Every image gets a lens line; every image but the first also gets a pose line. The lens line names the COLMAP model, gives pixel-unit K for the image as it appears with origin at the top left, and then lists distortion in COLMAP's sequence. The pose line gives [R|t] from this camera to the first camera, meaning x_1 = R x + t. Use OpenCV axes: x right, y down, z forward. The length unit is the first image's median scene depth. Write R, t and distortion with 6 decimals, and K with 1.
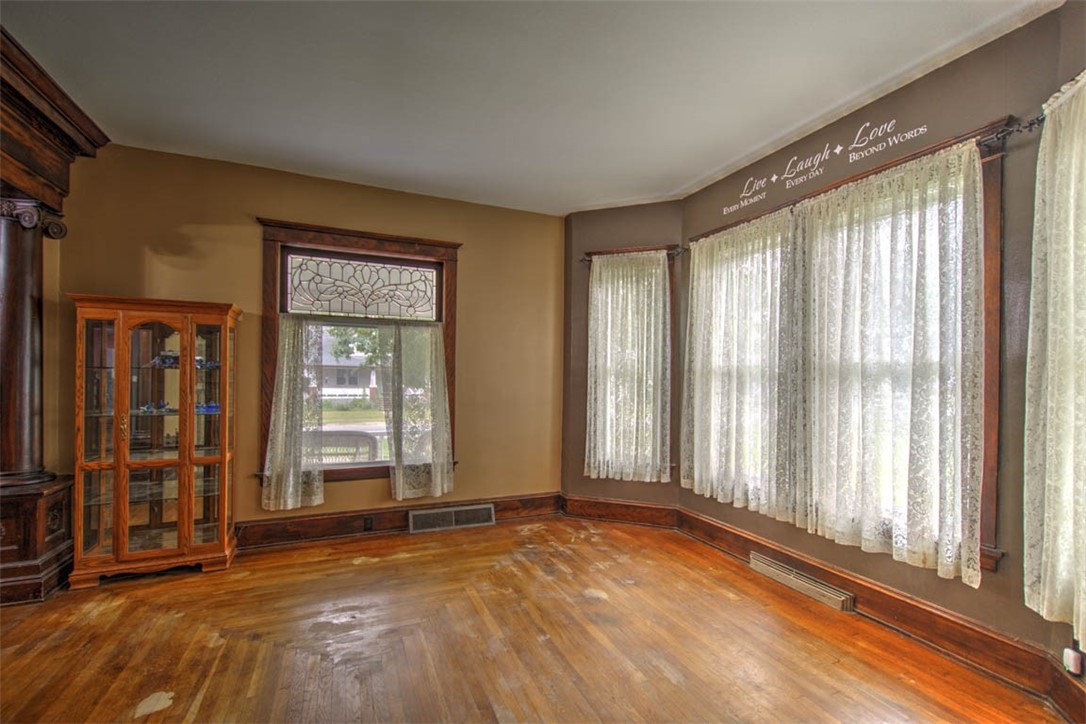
lens RADIAL K [[463.6, 0, 543.6], [0, 463.6, 370.4], [0, 0, 1]] dist [-0.000590, -0.002586]
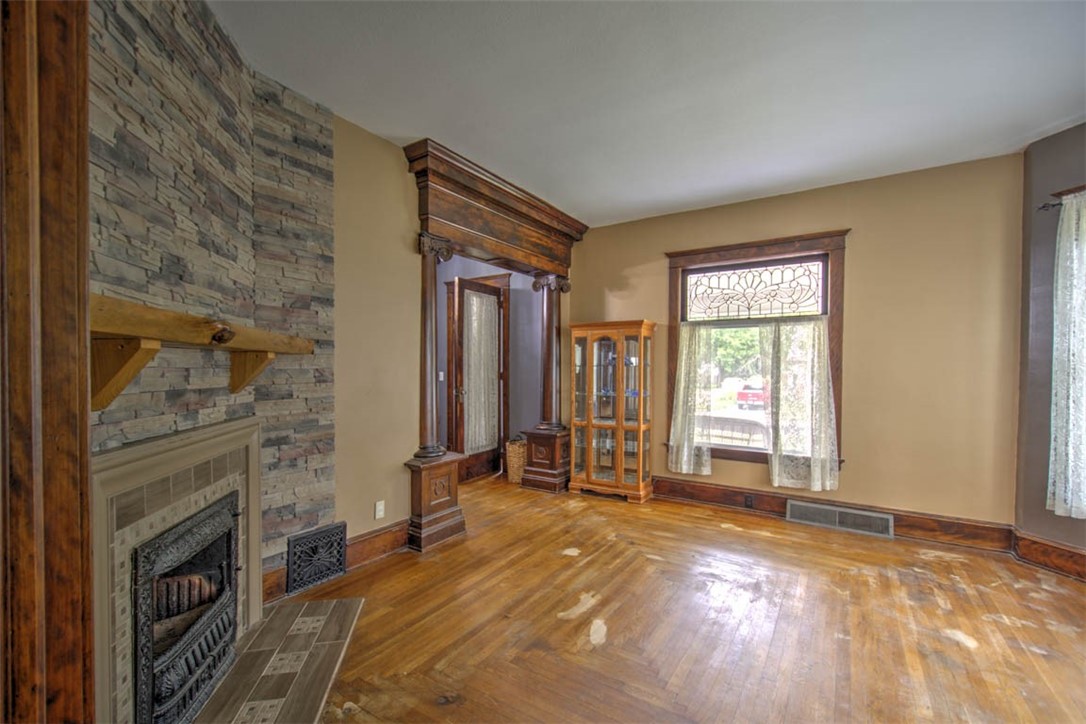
lens RADIAL K [[463.6, 0, 536.7], [0, 463.6, 366.7], [0, 0, 1]] dist [-0.000590, -0.002586]
pose [[0.542767, -0.009158, -0.839833, 0.297198], [0.011746, 0.999926, -0.003312, 0.000874], [0.839801, -0.008067, 0.542834, -0.045089]]
